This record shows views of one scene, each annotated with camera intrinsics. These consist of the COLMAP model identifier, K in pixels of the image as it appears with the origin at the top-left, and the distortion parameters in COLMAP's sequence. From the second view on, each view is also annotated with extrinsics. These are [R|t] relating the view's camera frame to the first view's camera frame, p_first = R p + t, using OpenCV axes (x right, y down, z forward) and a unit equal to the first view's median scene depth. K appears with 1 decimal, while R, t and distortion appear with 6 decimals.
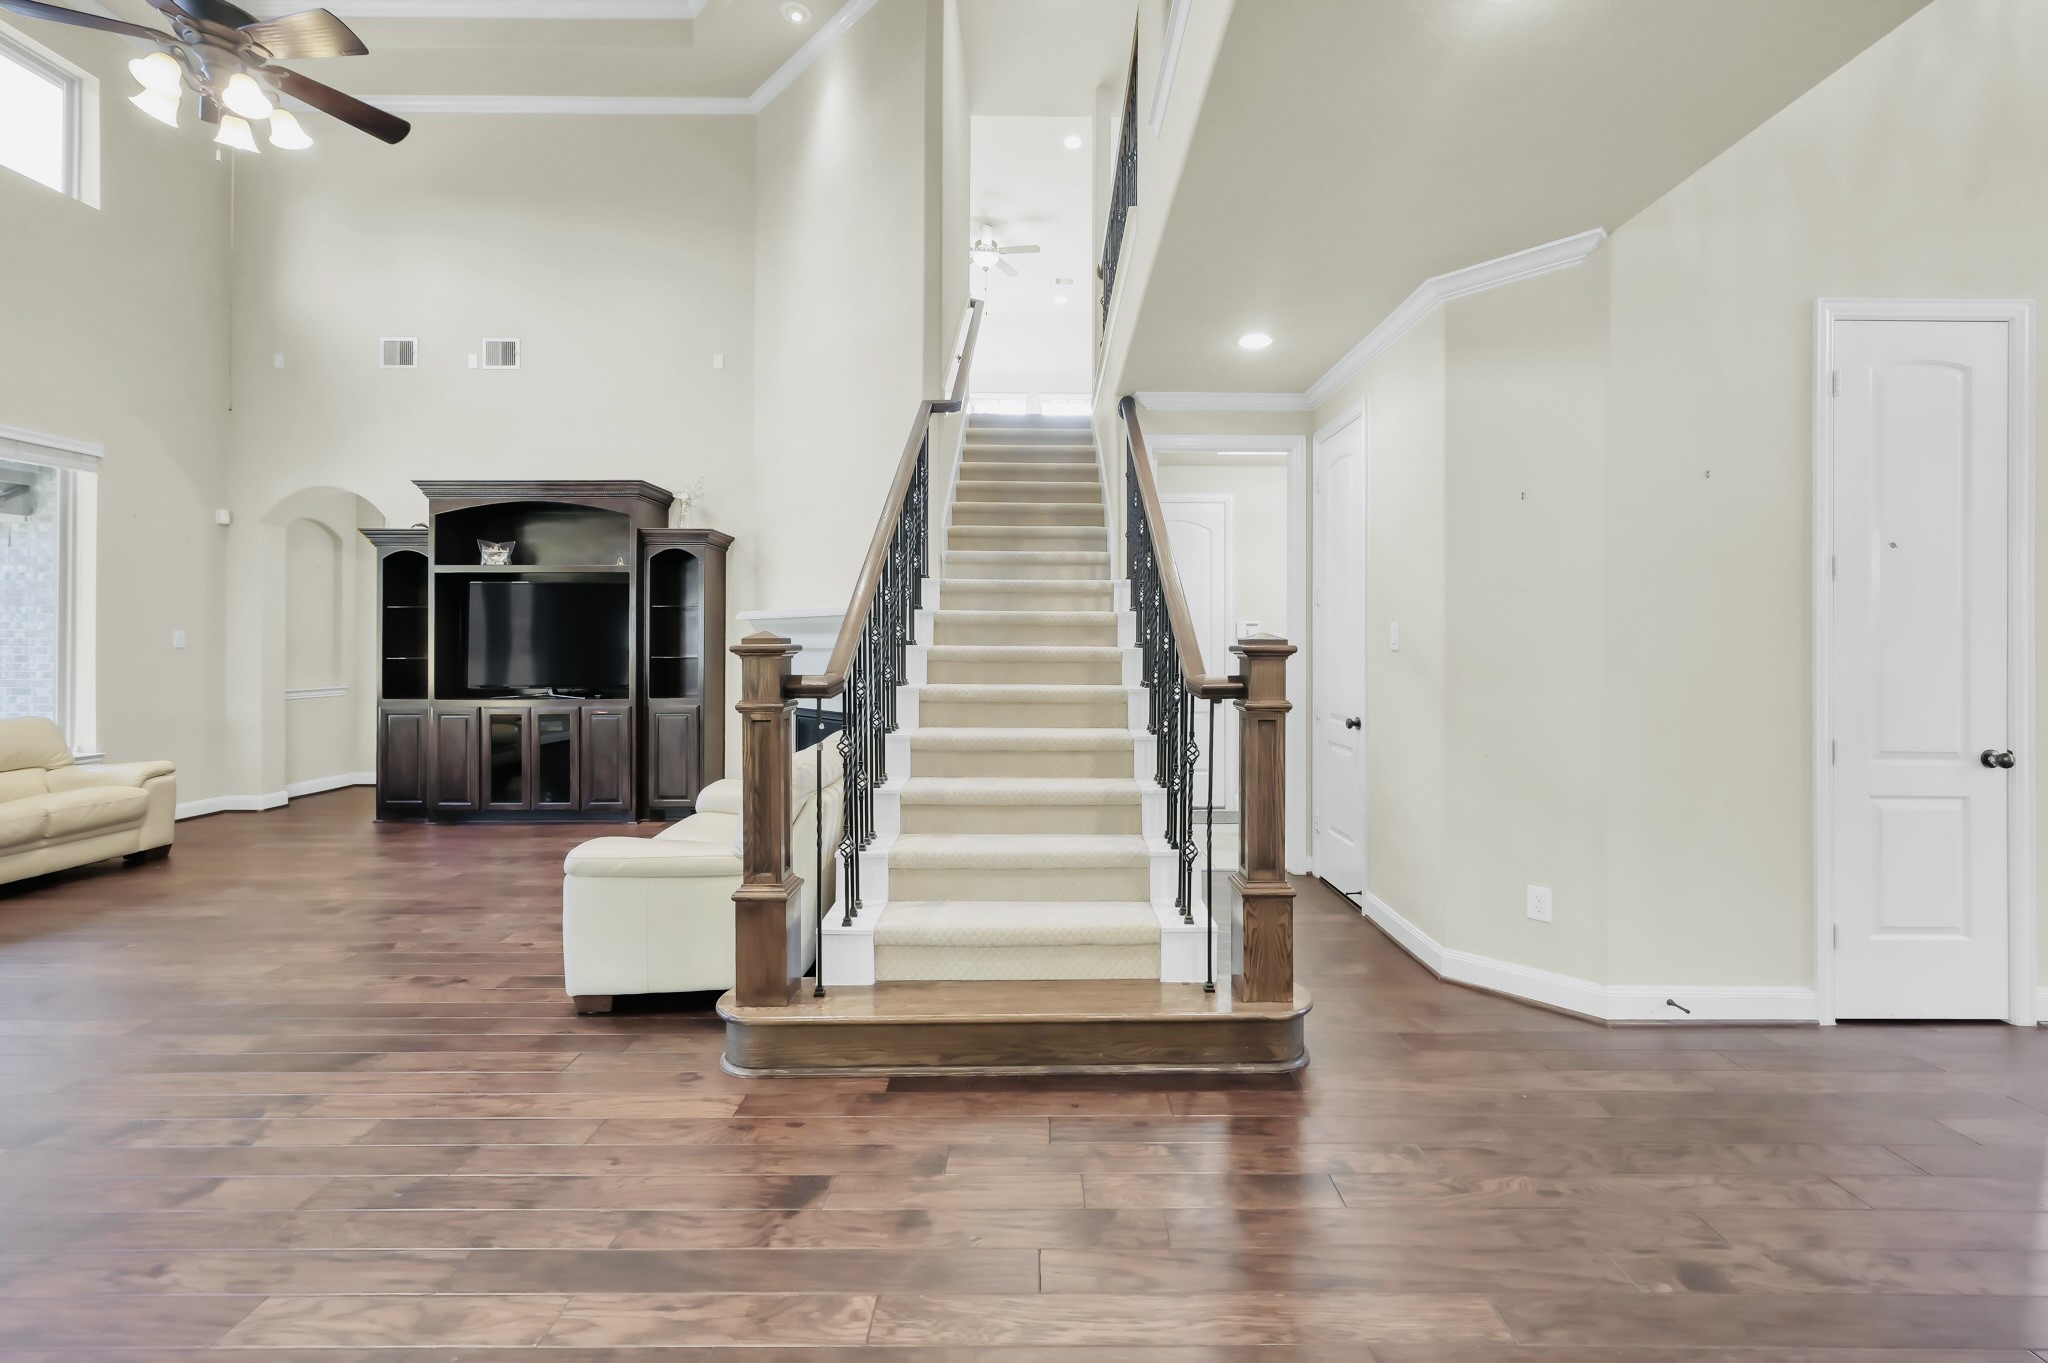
lens RADIAL K [[843.8, 0, 1031.8], [0, 843.8, 648.8], [0, 0, 1]] dist [0.003014, 0.000197]
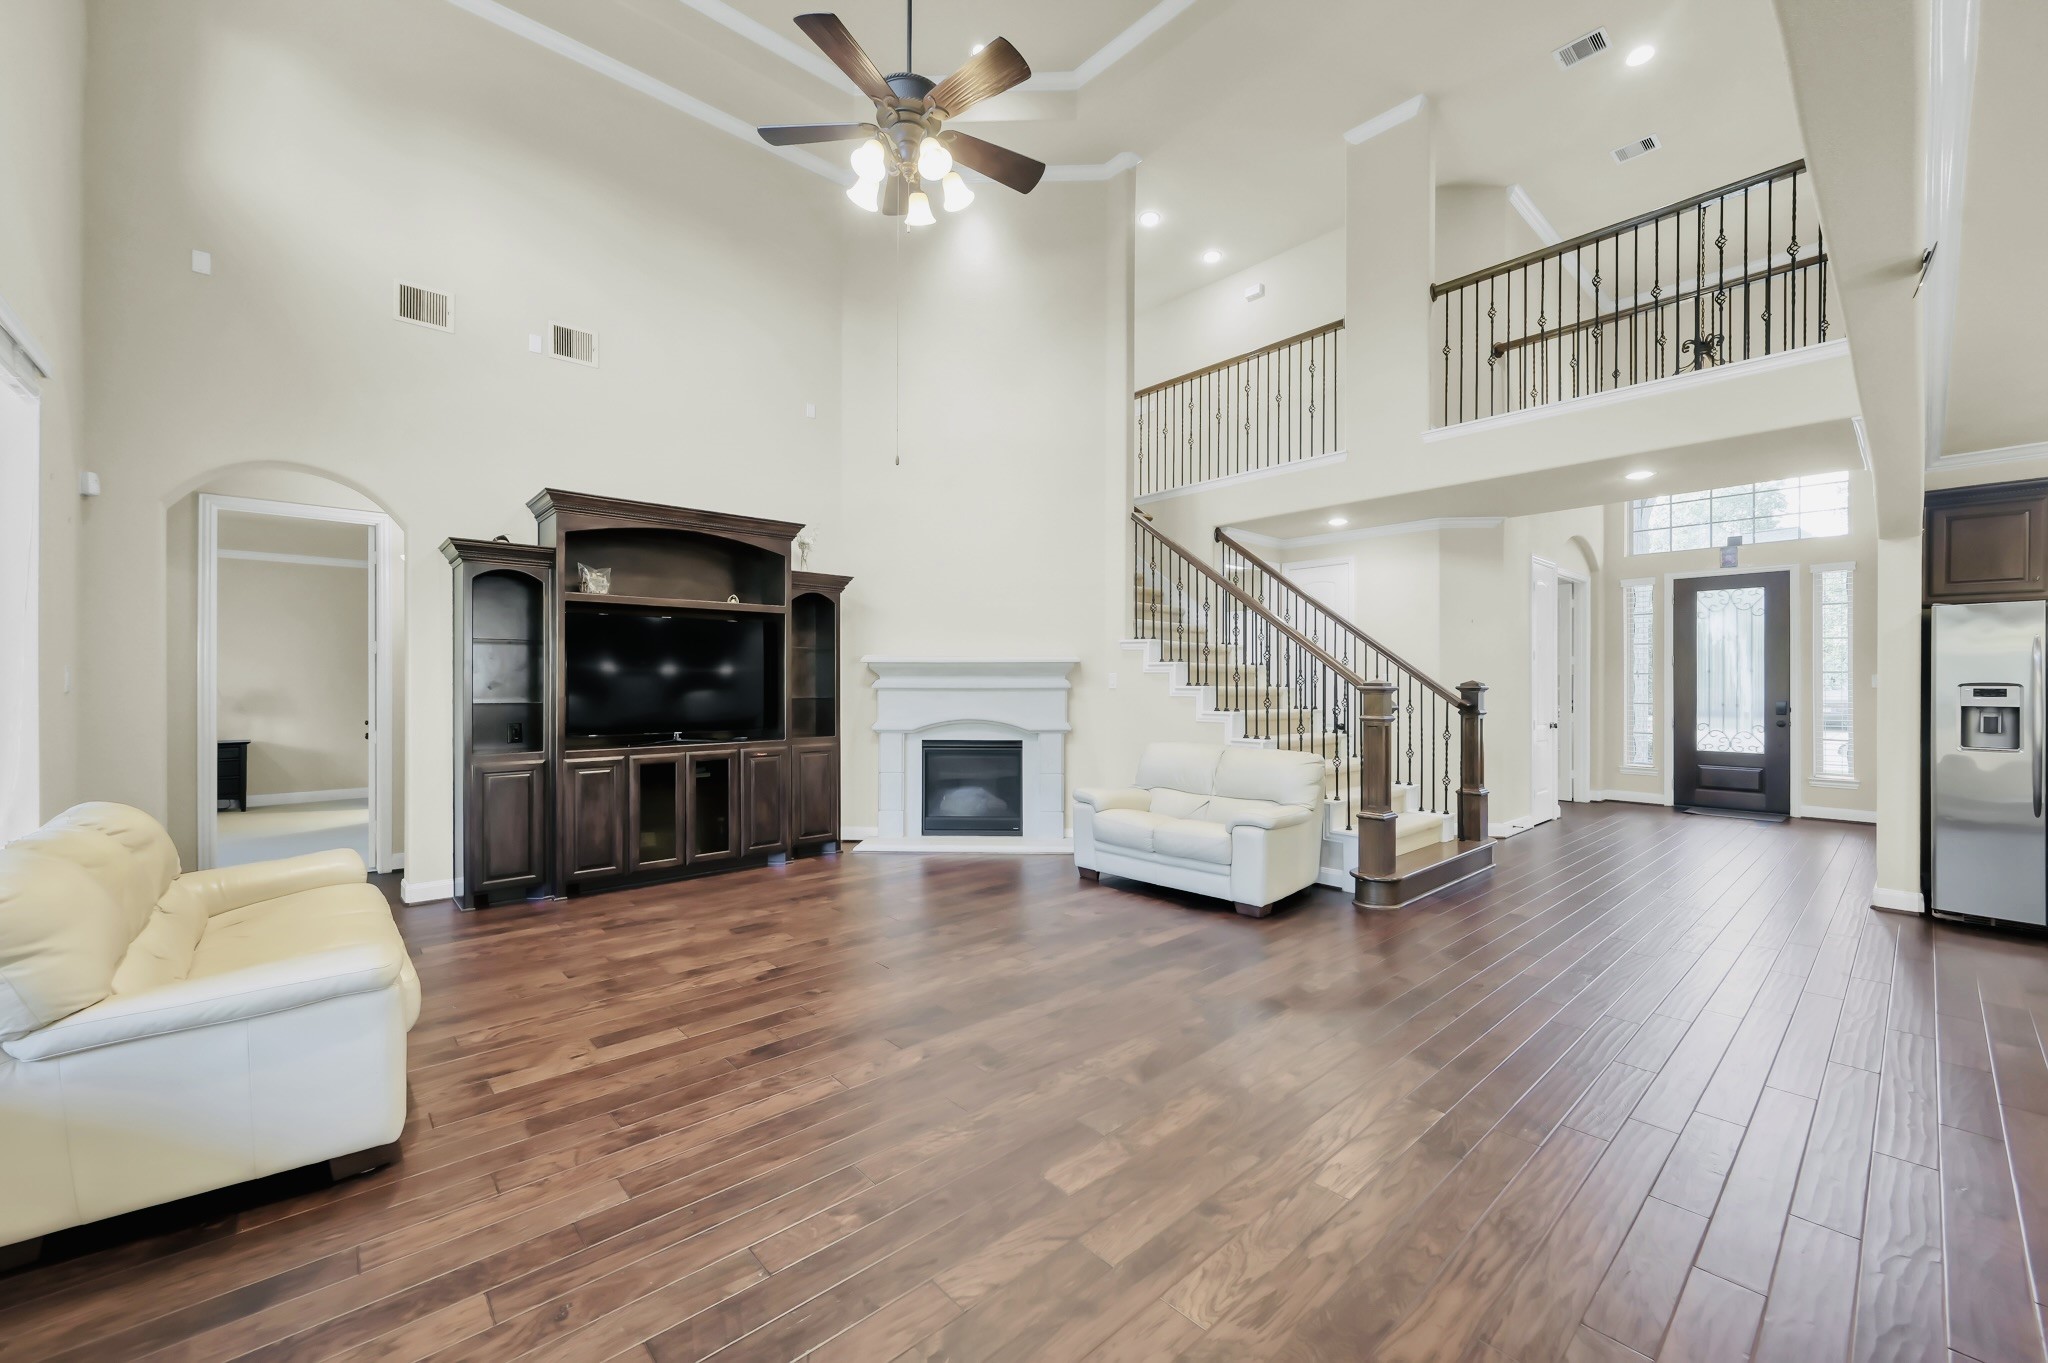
lens RADIAL K [[806.3, 0, 1043.5], [0, 806.3, 685.6], [0, 0, 1]] dist [0.001944, 0.000111]
pose [[0.735675, -0.002436, 0.677330, -1.112674], [0.003033, 0.999995, 0.000302, -0.004364], [-0.677328, 0.001832, 0.735679, 0.105098]]
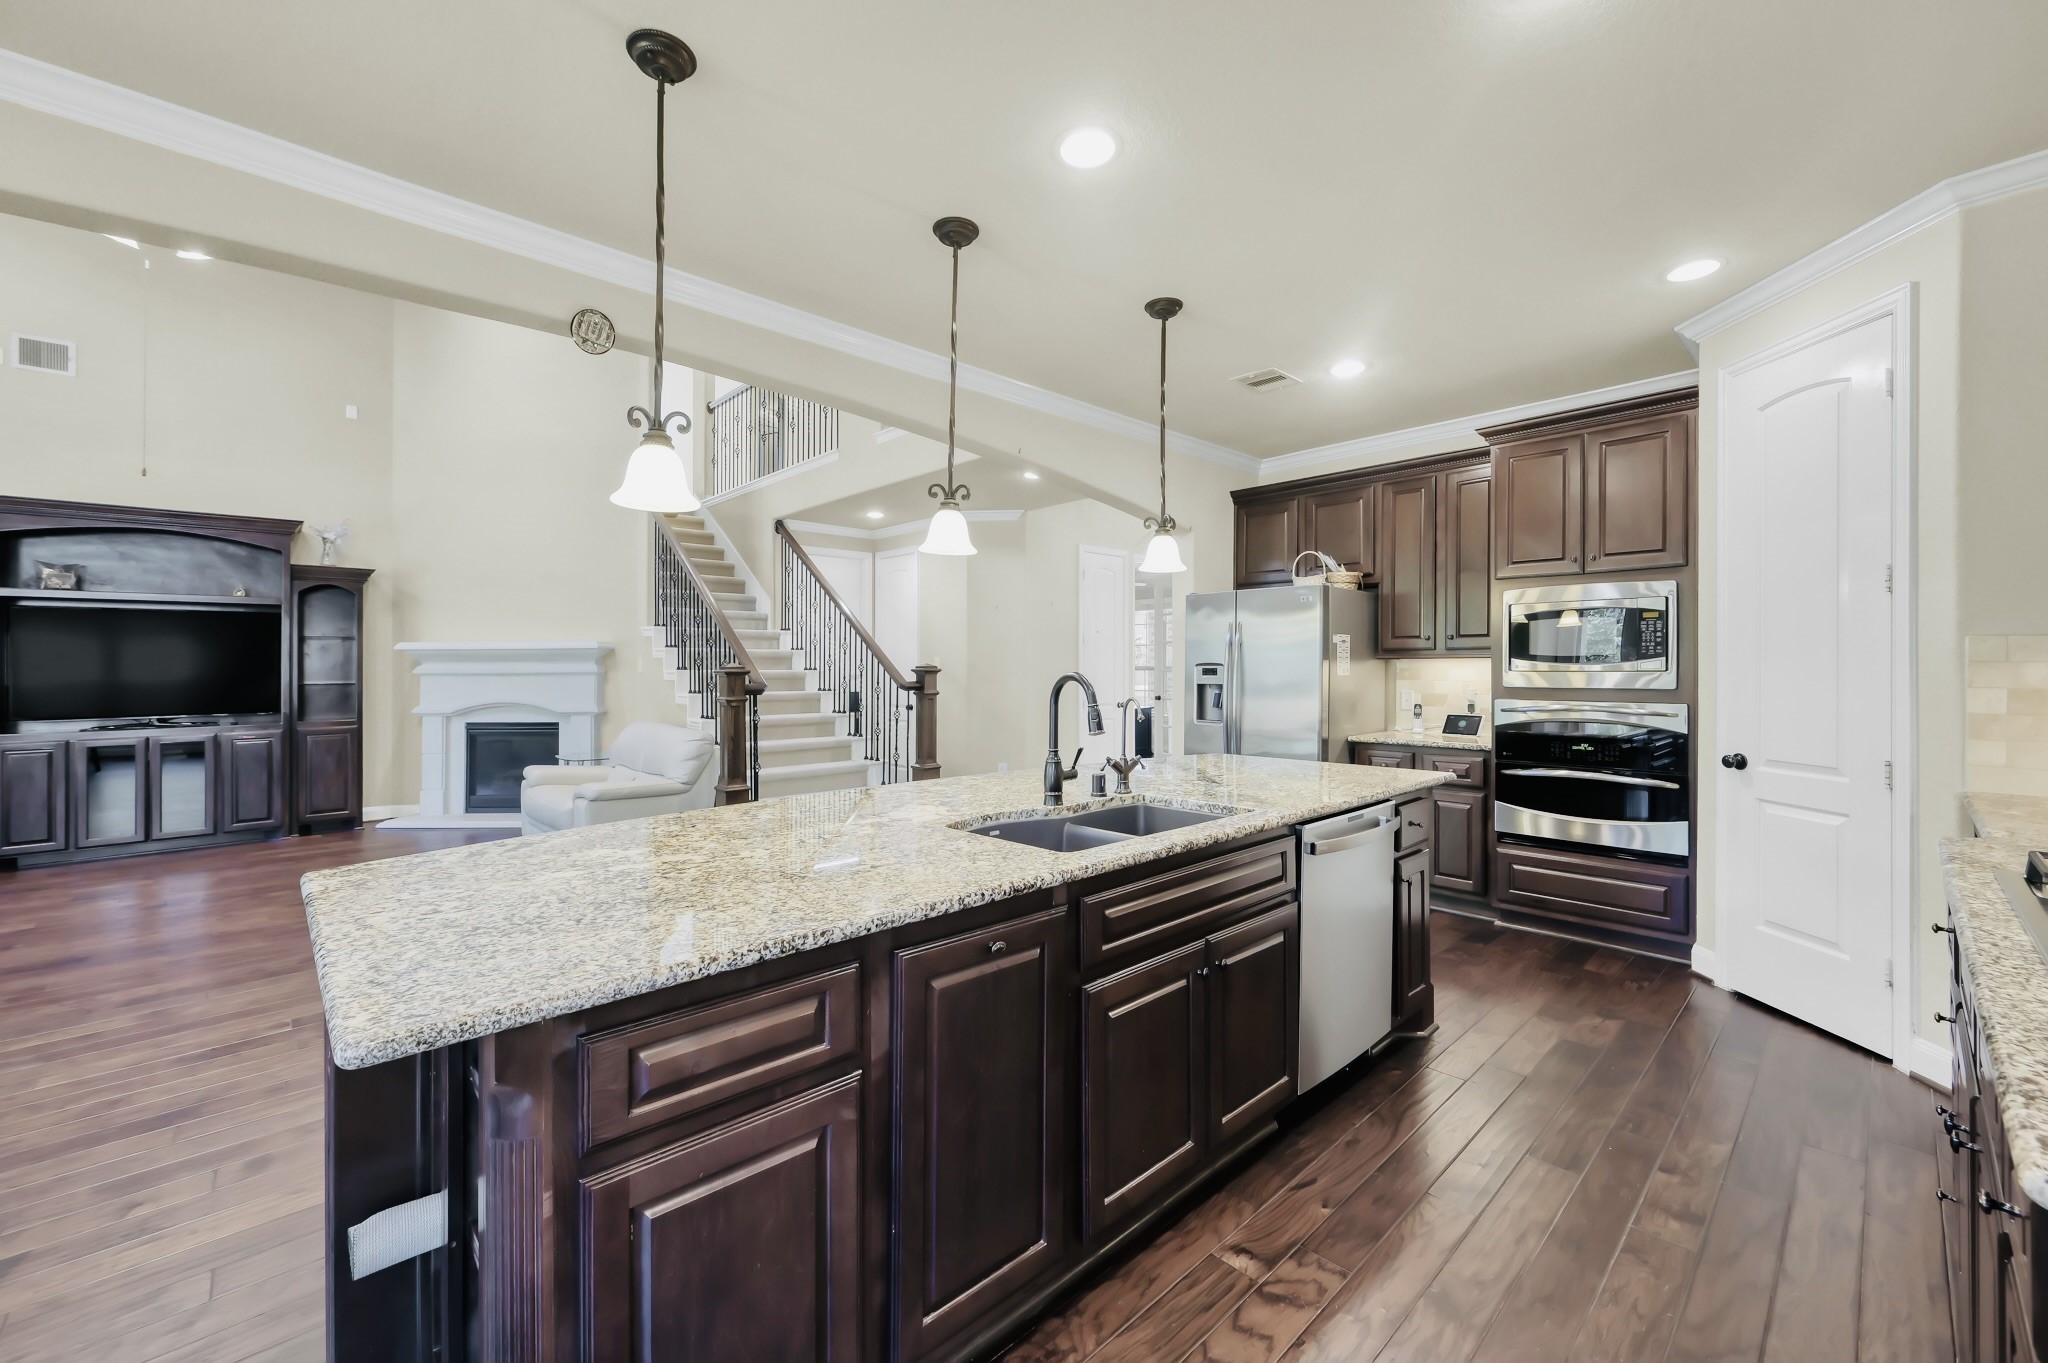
lens RADIAL K [[817.9, 0, 1026.2], [0, 817.9, 671.9], [0, 0, 1]] dist [-0.000484, 0.000243]
pose [[0.725845, -0.009276, 0.687795, -0.622186], [0.010522, 0.999942, 0.002382, 0.002492], [-0.687777, 0.005508, 0.725901, -0.497964]]
